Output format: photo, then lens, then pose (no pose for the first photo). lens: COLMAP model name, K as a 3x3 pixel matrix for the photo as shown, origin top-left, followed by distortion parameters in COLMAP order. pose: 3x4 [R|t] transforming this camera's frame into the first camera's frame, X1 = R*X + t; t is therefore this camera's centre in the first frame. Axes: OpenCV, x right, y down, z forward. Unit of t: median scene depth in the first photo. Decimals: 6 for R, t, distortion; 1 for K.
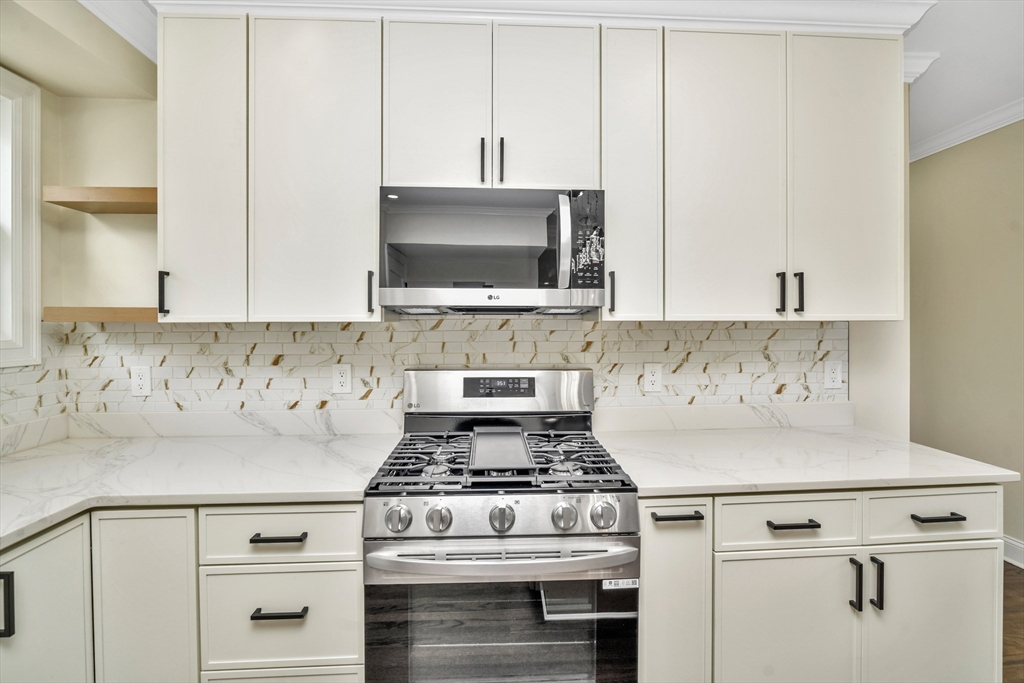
lens RADIAL K [[445.9, 0, 522.3], [0, 445.9, 327.5], [0, 0, 1]] dist [-0.013151, 0.000426]
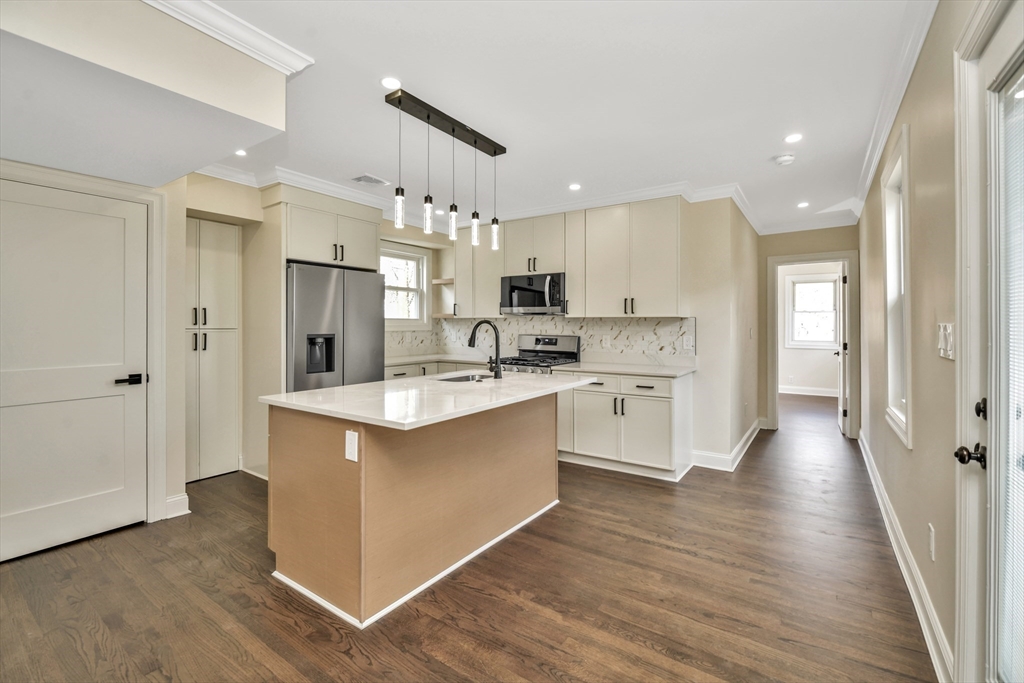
lens RADIAL K [[445.9, 0, 522.3], [0, 445.9, 327.5], [0, 0, 1]] dist [-0.013151, 0.000426]
pose [[0.791077, 0.008972, -0.611651, 1.677608], [-0.010443, 0.999945, 0.001162, 0.048877], [0.611627, 0.005469, 0.791127, -1.399762]]
